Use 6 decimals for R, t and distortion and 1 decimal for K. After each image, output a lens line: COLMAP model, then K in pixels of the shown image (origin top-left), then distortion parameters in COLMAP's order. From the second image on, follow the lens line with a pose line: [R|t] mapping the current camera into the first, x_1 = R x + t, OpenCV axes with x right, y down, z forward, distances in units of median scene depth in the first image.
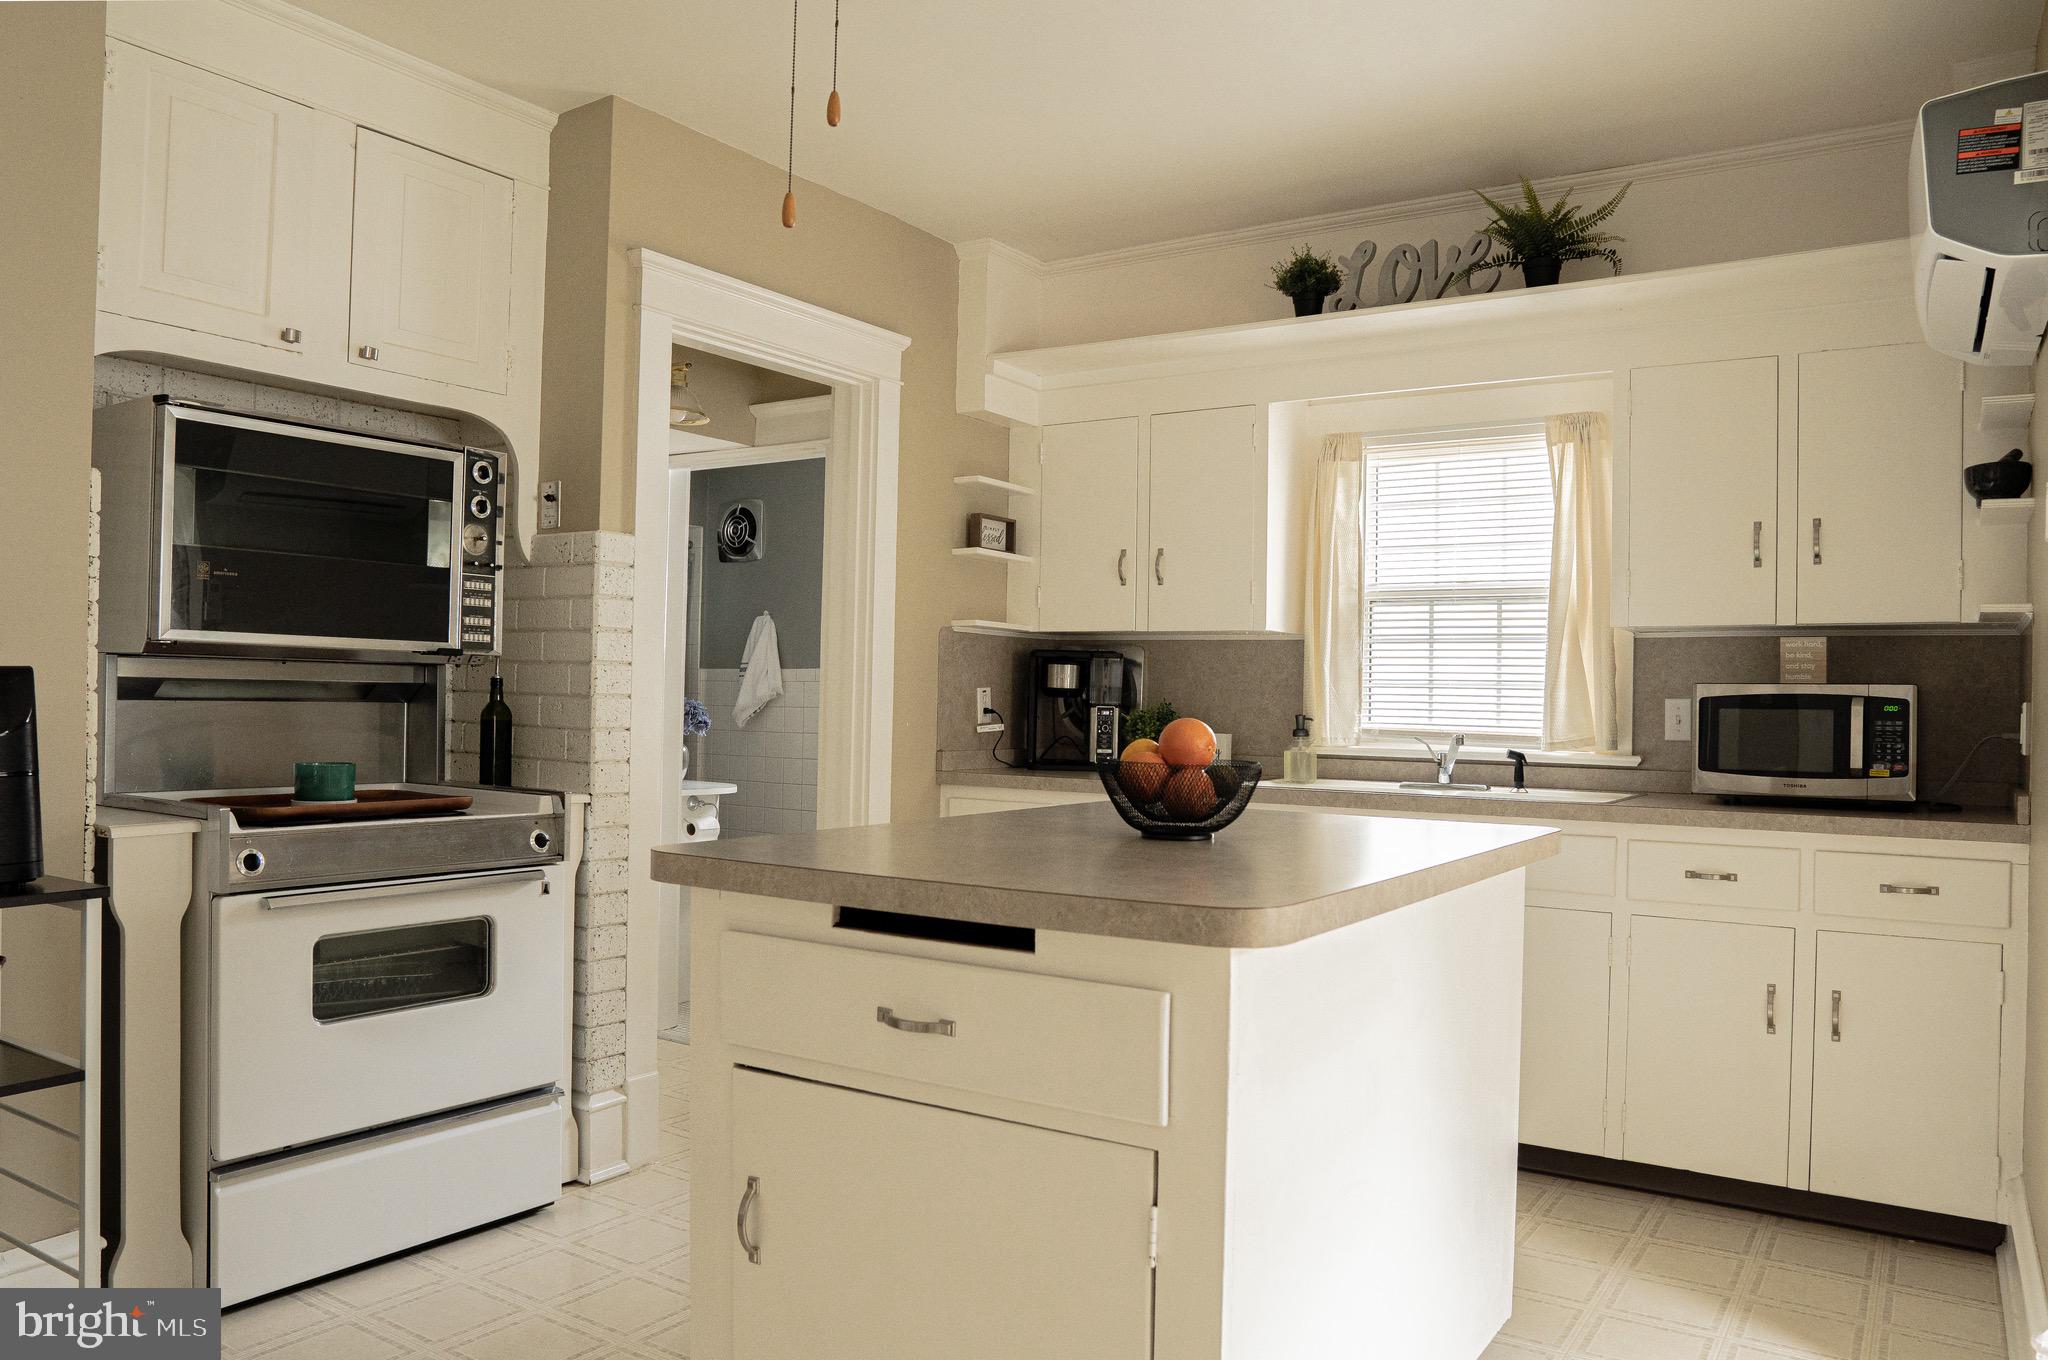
lens RADIAL K [[1446.9, 0, 1024.0], [0, 1446.9, 680.0], [0, 0, 1]] dist [-0.047361, 0.001645]
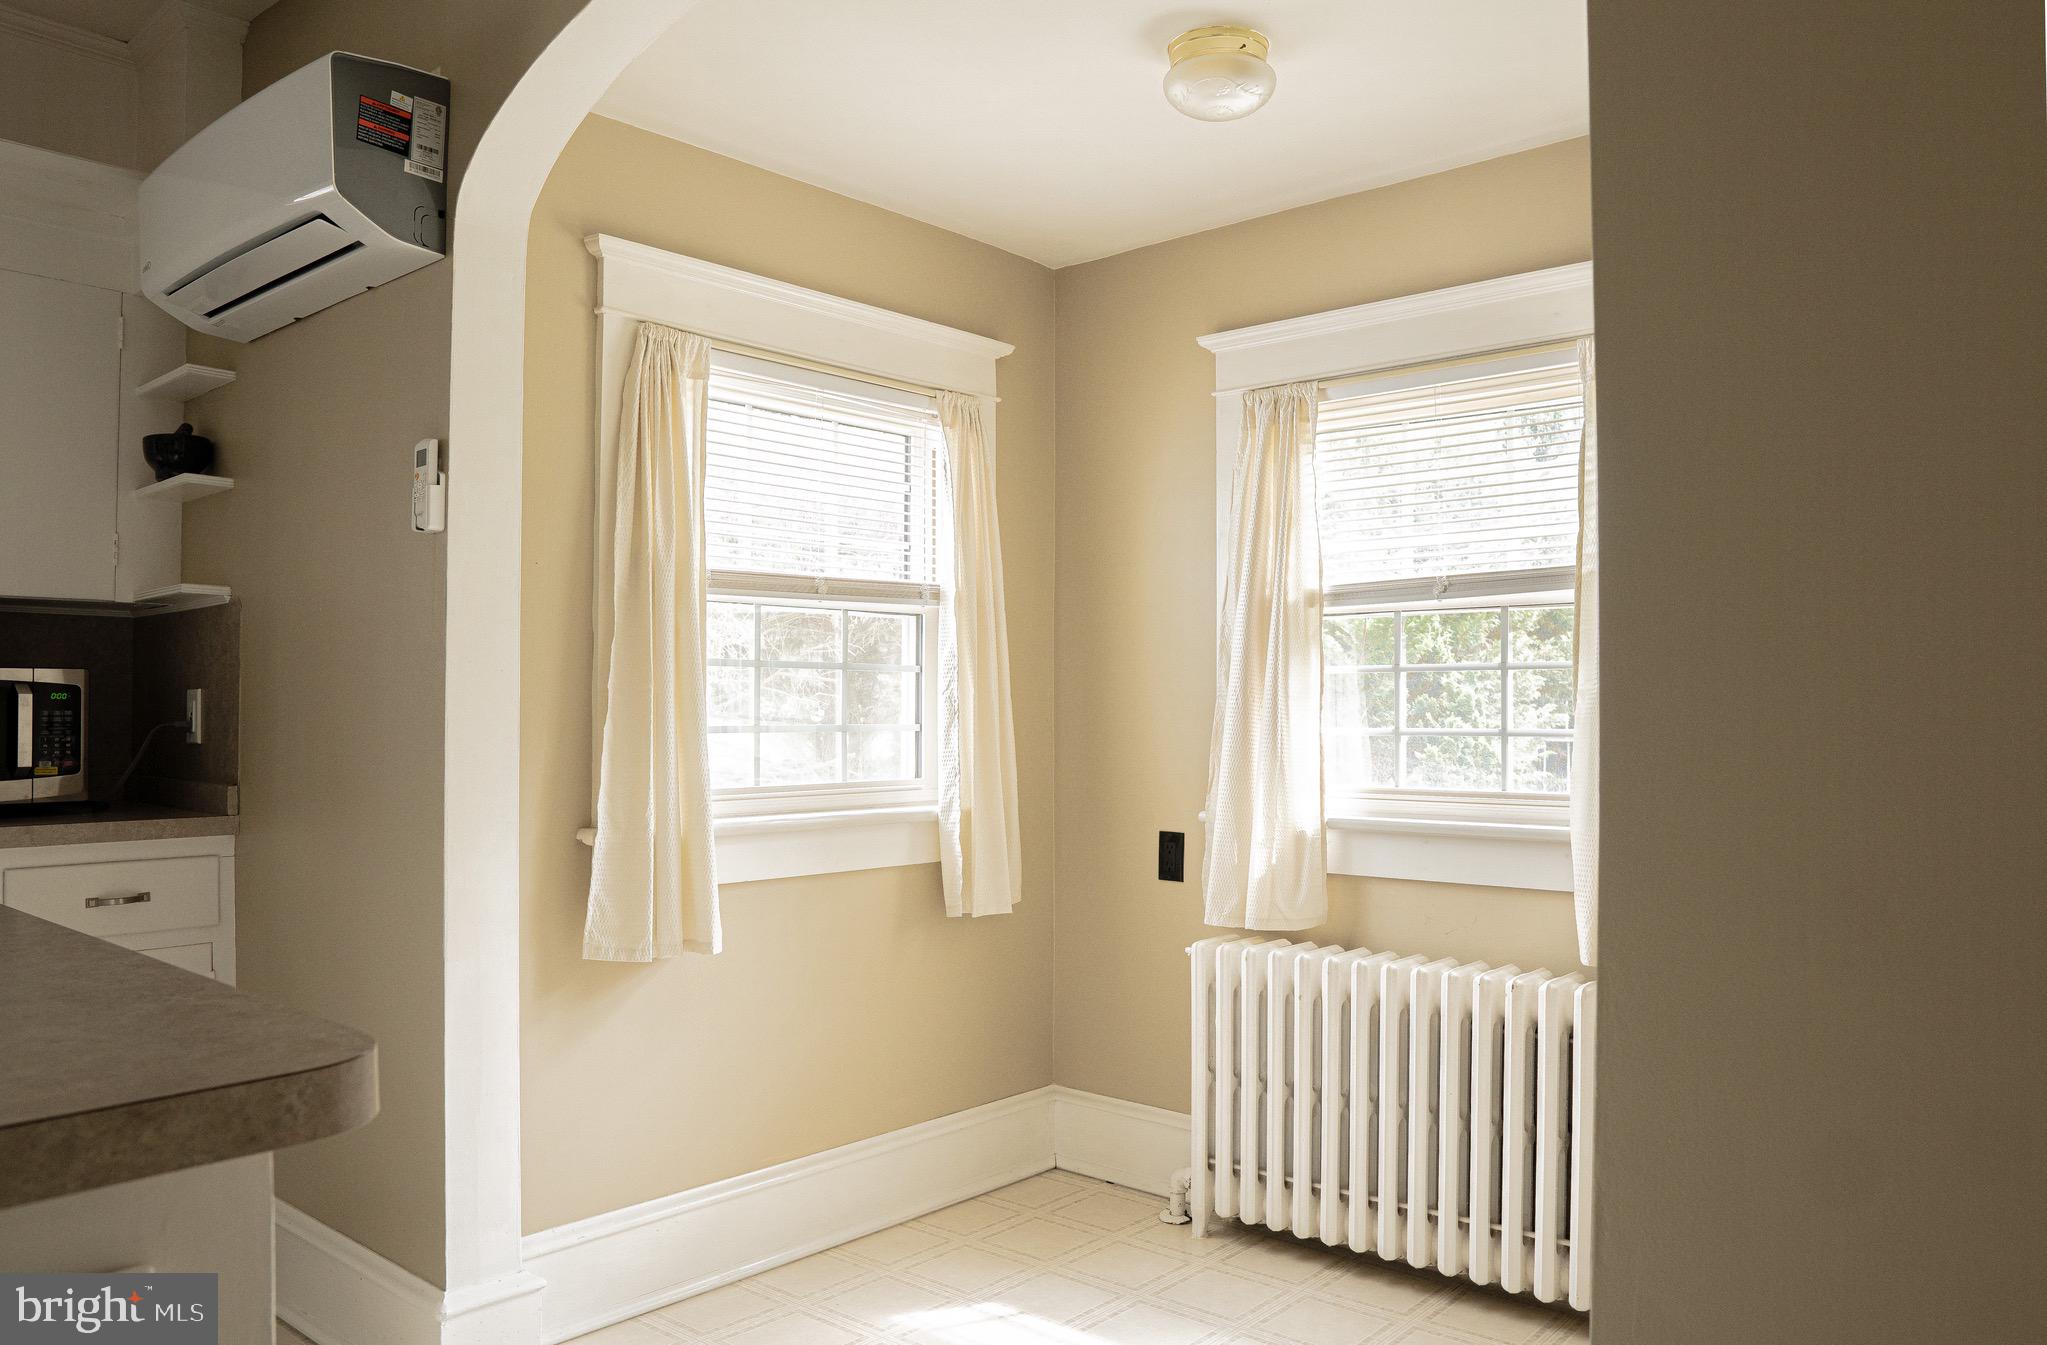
lens RADIAL K [[1472.6, 0, 1023.5], [0, 1472.6, 672.5], [0, 0, 1]] dist [-0.047171, -0.000368]
pose [[0.146097, 0.003248, 0.989265, -0.249912], [-0.012720, 0.999918, -0.001405, -0.000941], [-0.989189, -0.012378, 0.146126, 0.409160]]
